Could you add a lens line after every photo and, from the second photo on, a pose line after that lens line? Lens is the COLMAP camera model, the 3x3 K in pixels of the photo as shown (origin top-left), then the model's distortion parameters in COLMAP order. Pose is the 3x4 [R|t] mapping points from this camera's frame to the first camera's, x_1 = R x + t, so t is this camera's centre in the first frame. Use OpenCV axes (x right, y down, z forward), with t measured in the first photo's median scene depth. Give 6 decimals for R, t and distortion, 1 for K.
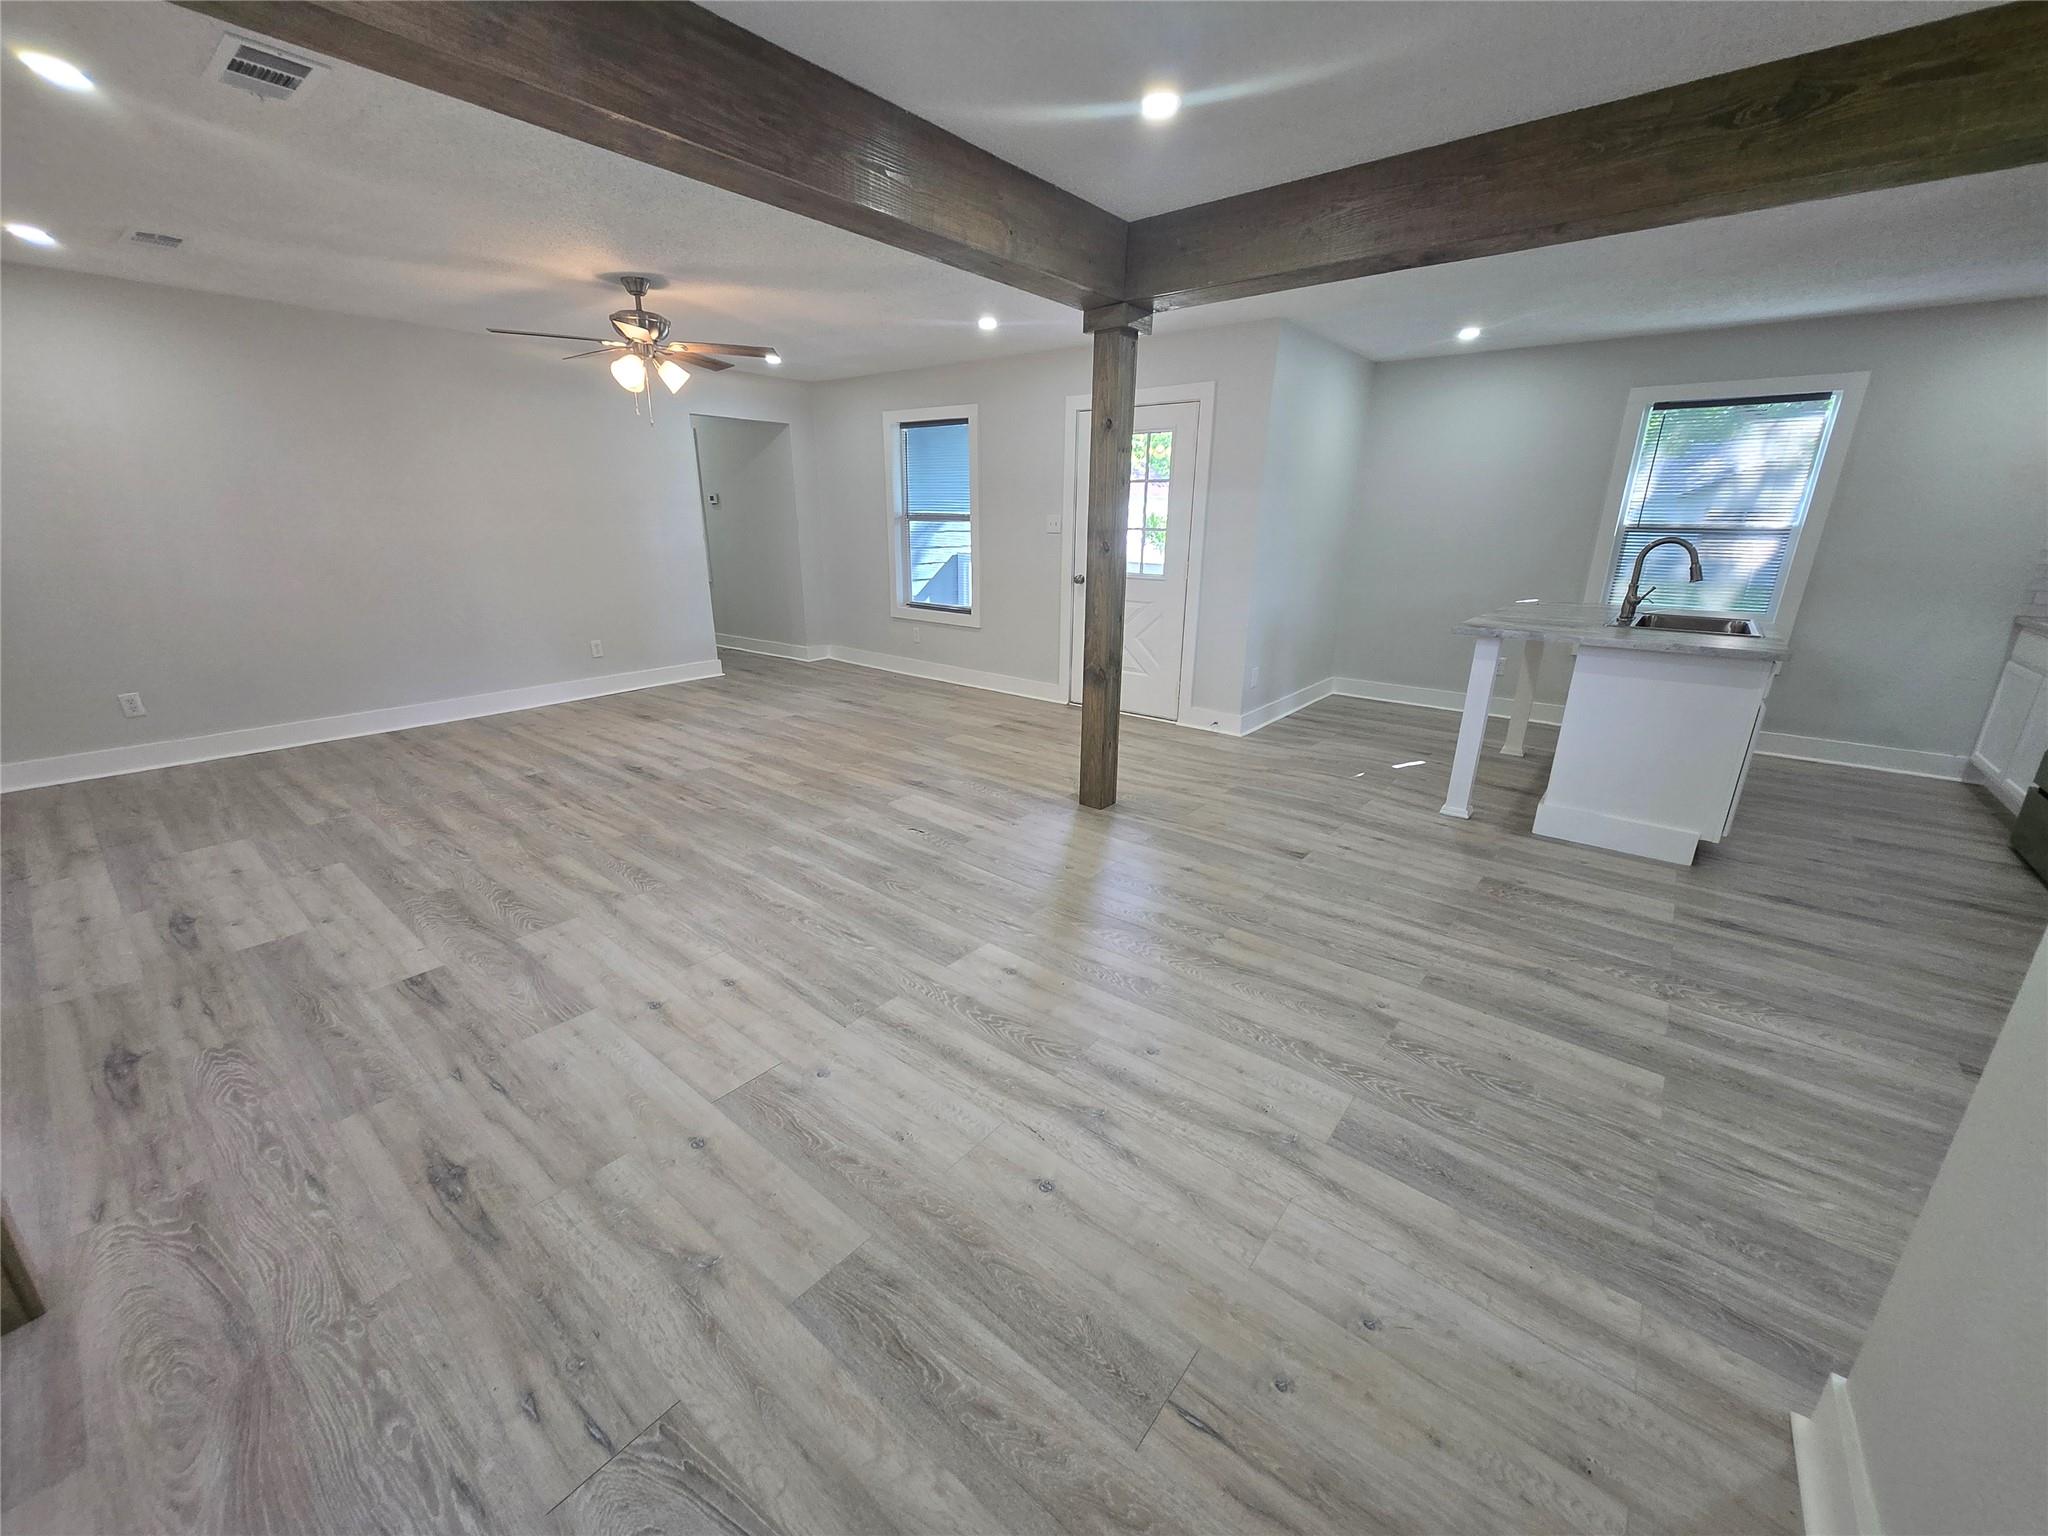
lens RADIAL K [[806.6, 0, 1025.3], [0, 806.6, 763.6], [0, 0, 1]] dist [-0.001053, 0.004439]
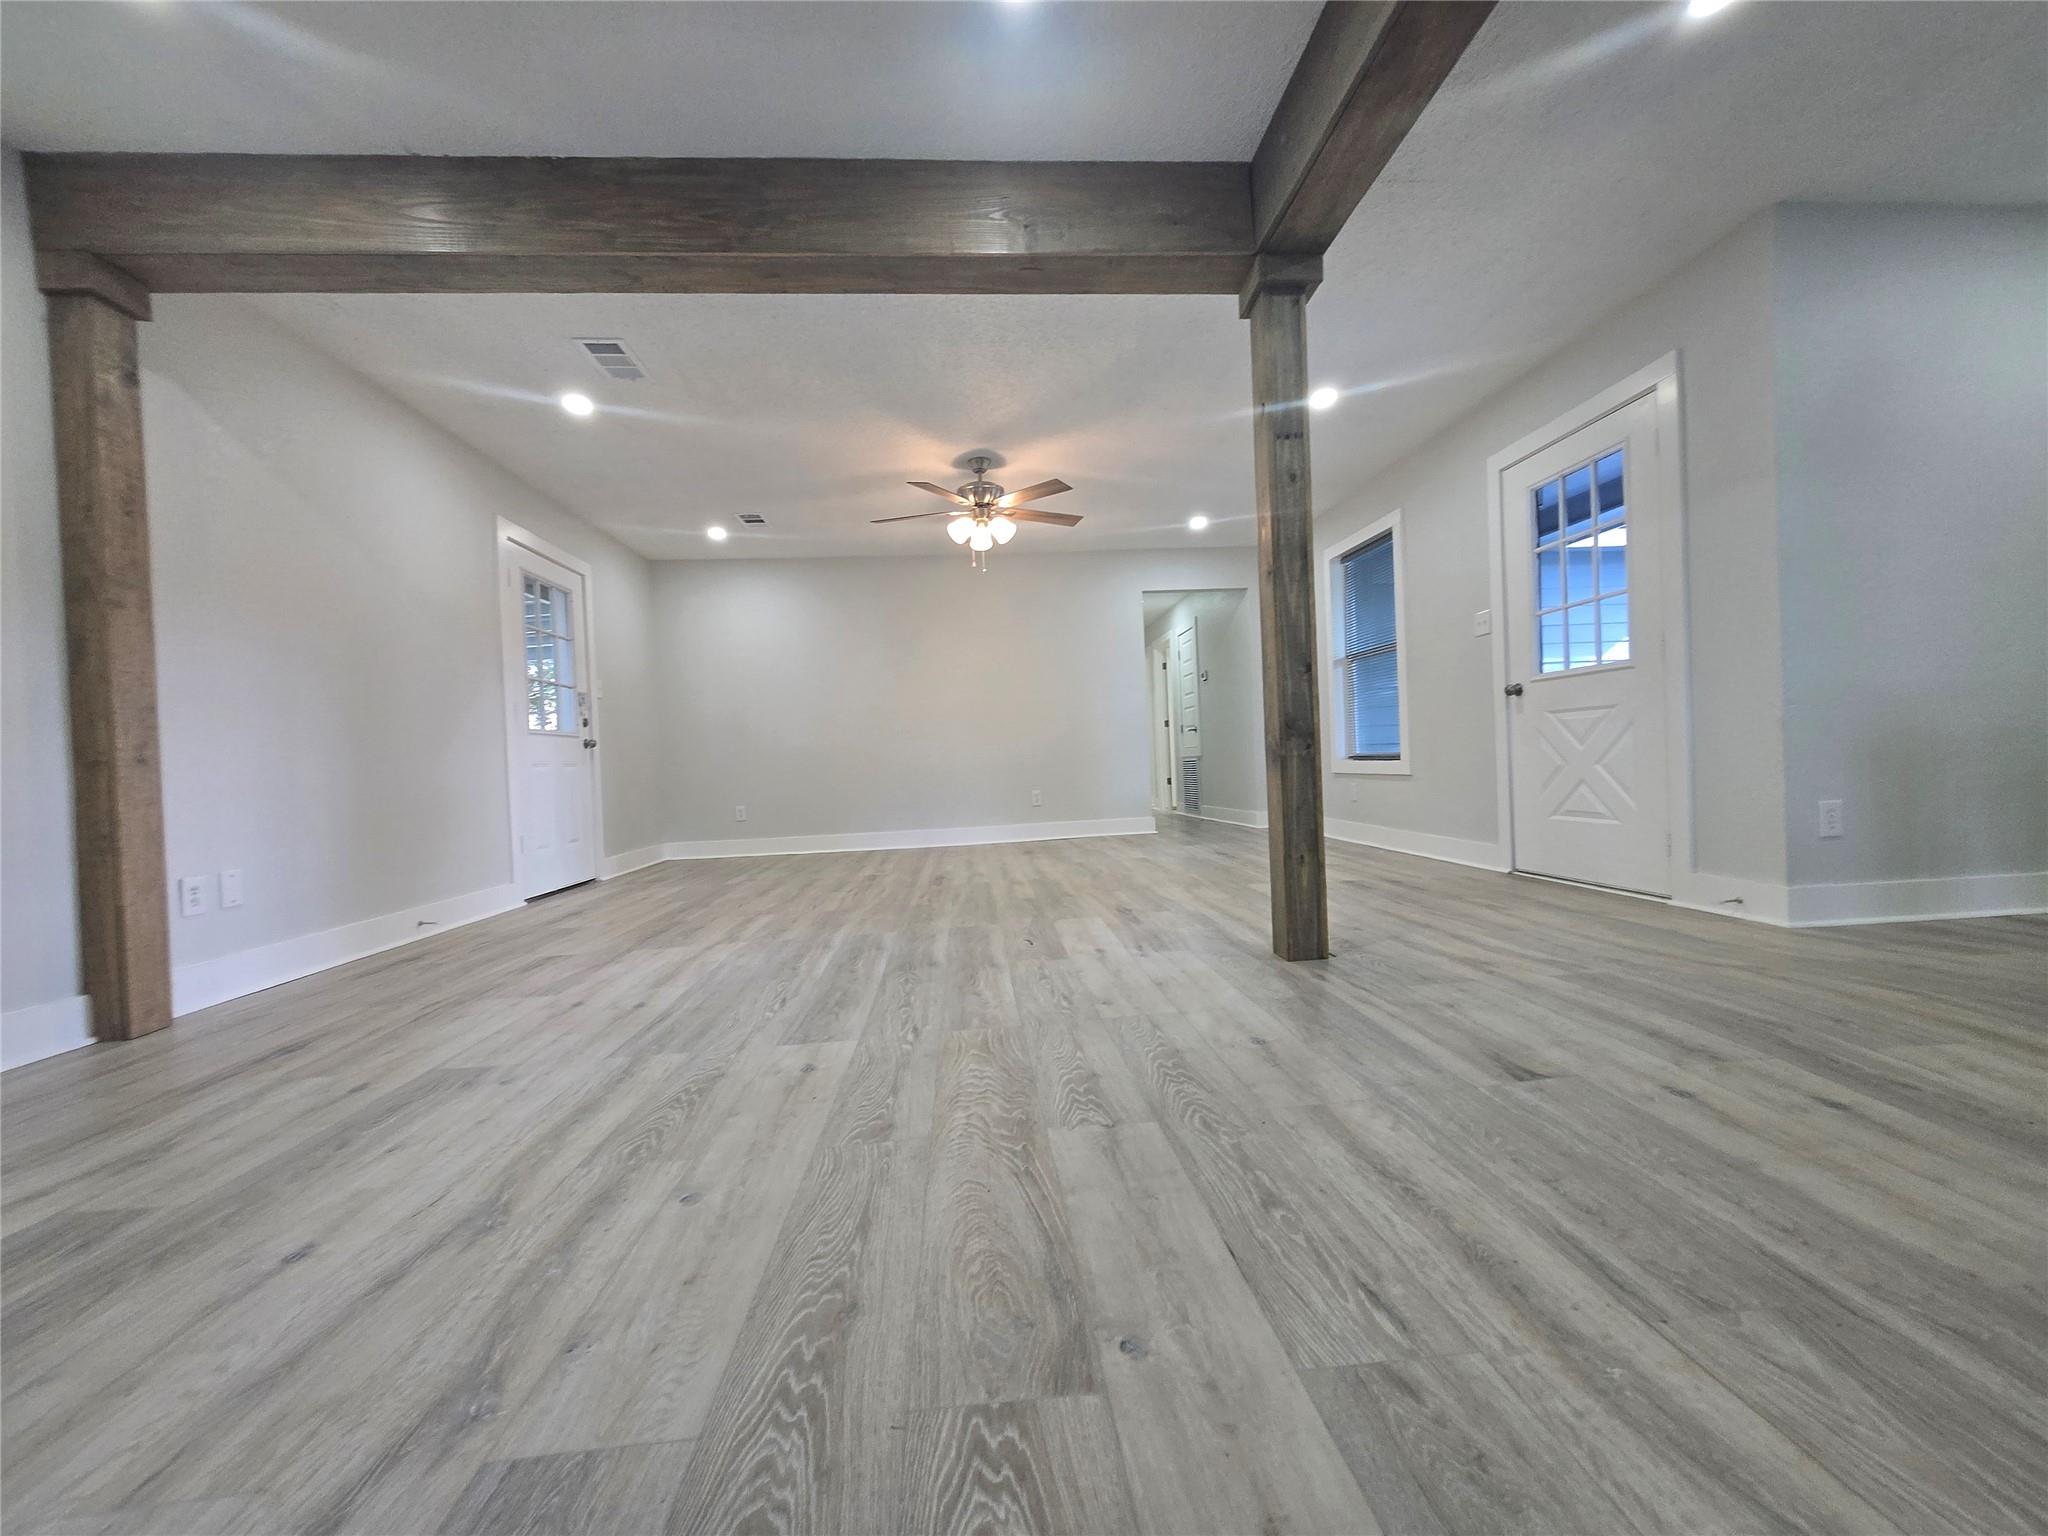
lens RADIAL K [[806.6, 0, 1025.3], [0, 806.6, 763.6], [0, 0, 1]] dist [-0.001053, 0.004439]
pose [[0.687203, -0.039295, -0.725402, 0.532367], [-0.166454, 0.963454, -0.209879, 0.095084], [0.707139, 0.264975, 0.655548, 0.493258]]
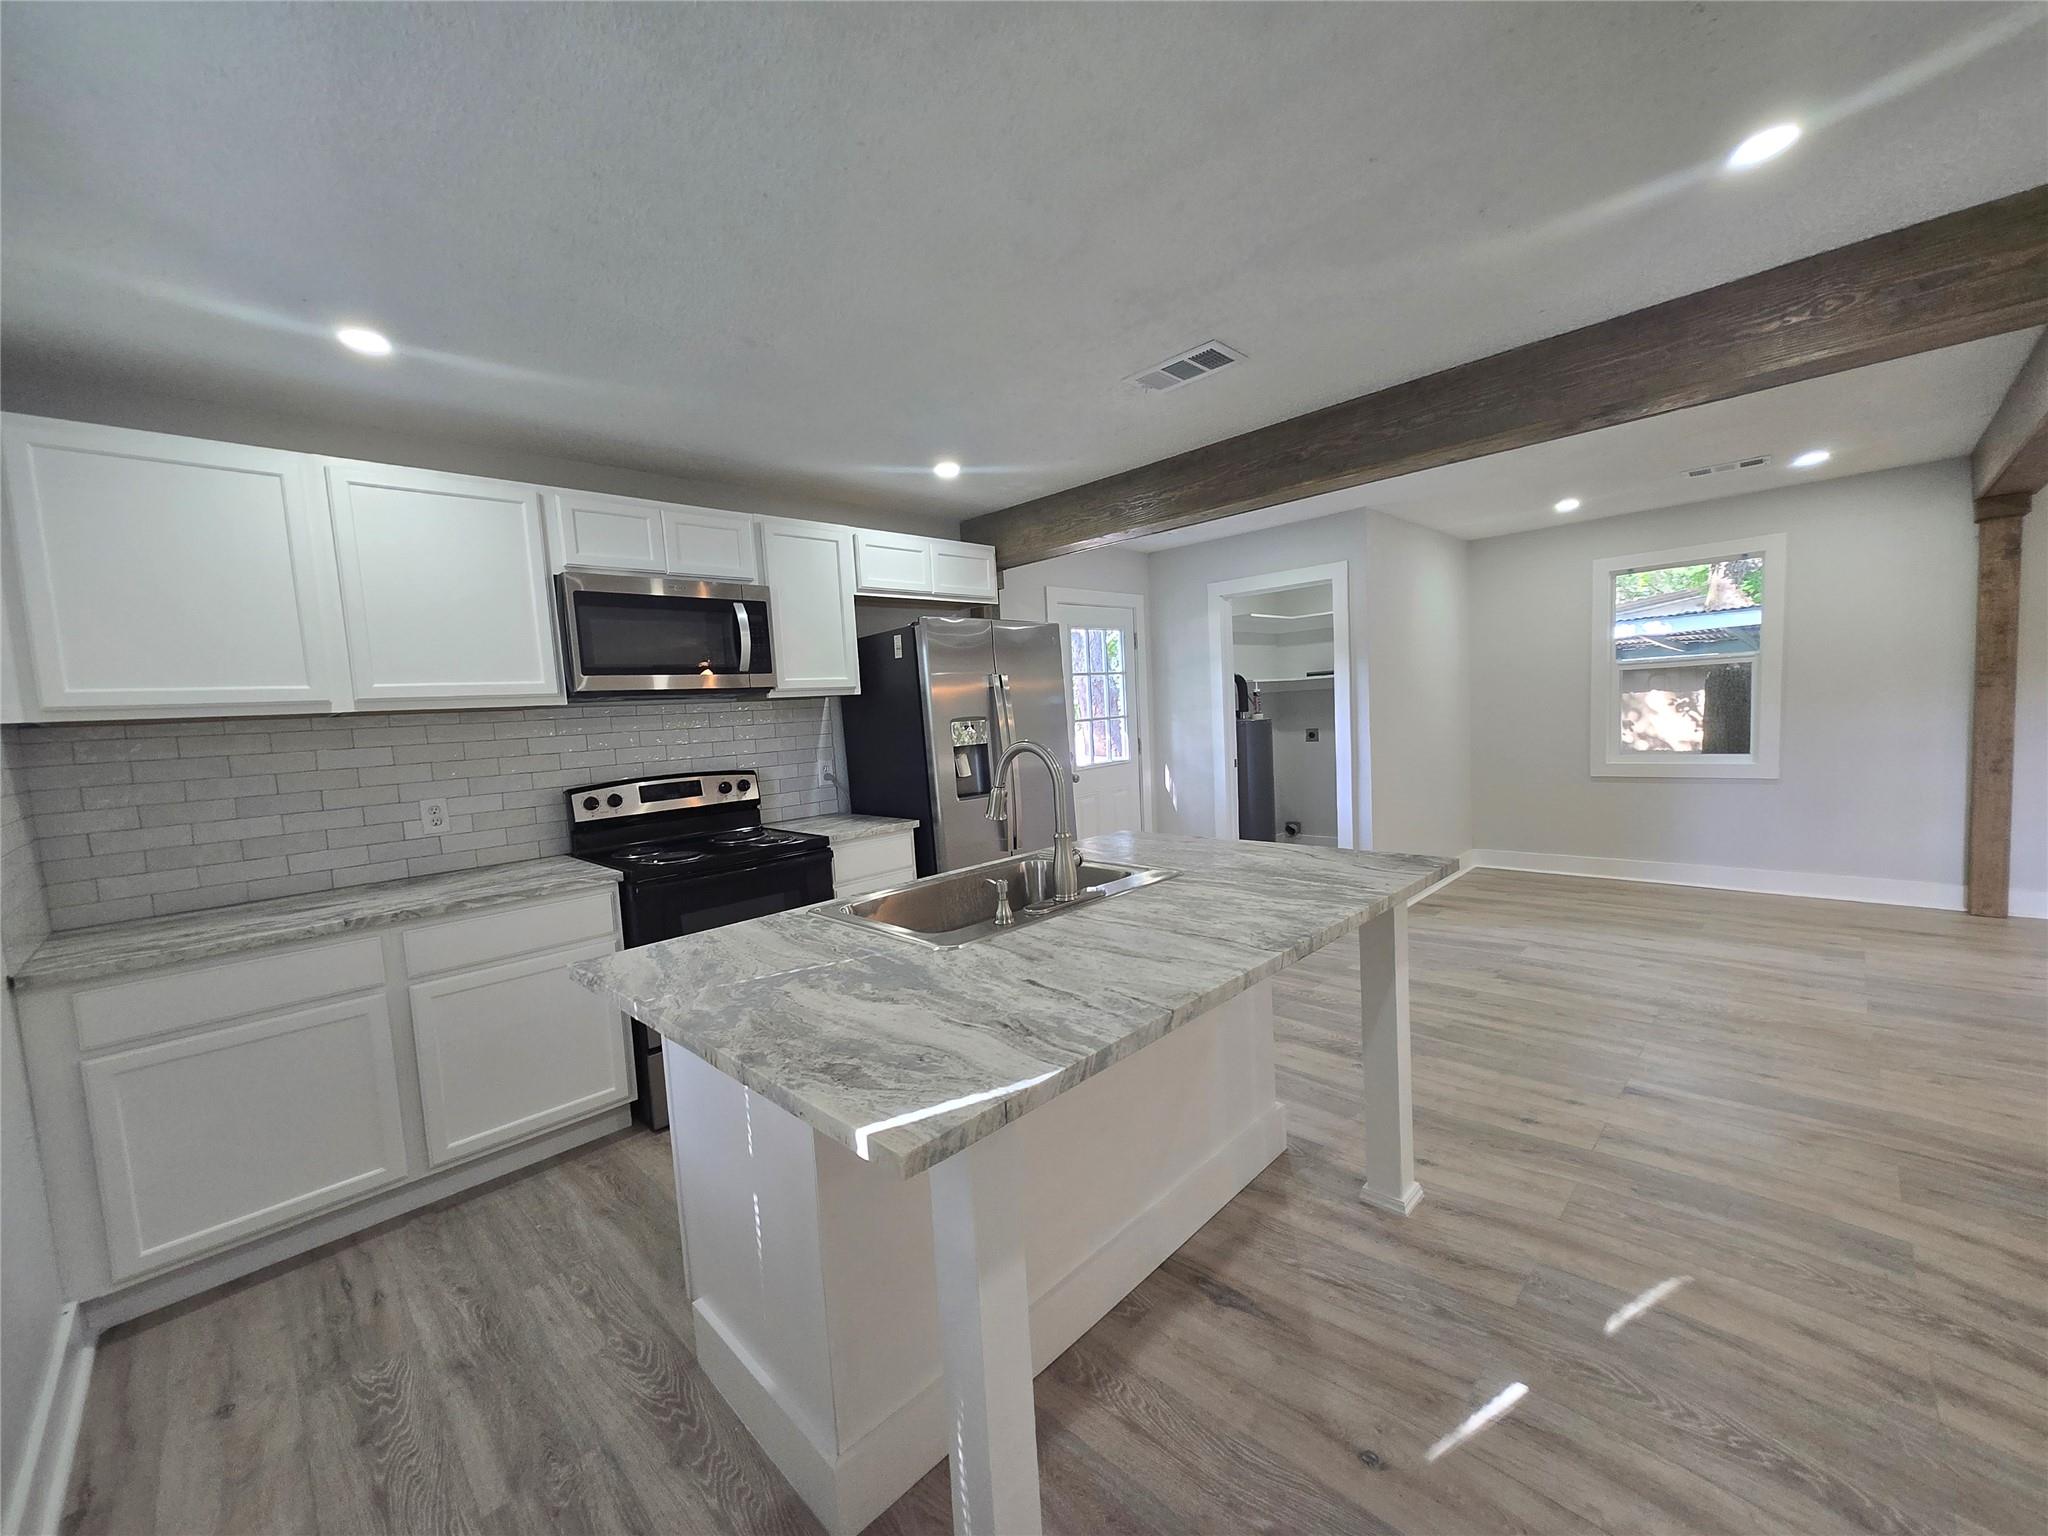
lens RADIAL K [[806.6, 0, 1025.3], [0, 806.6, 763.6], [0, 0, 1]] dist [-0.001053, 0.004439]
pose [[-0.993893, 0.038302, 0.103485, 0.912262], [0.073119, 0.930981, 0.357669, -0.553809], [-0.082643, 0.363052, -0.928097, 1.819634]]
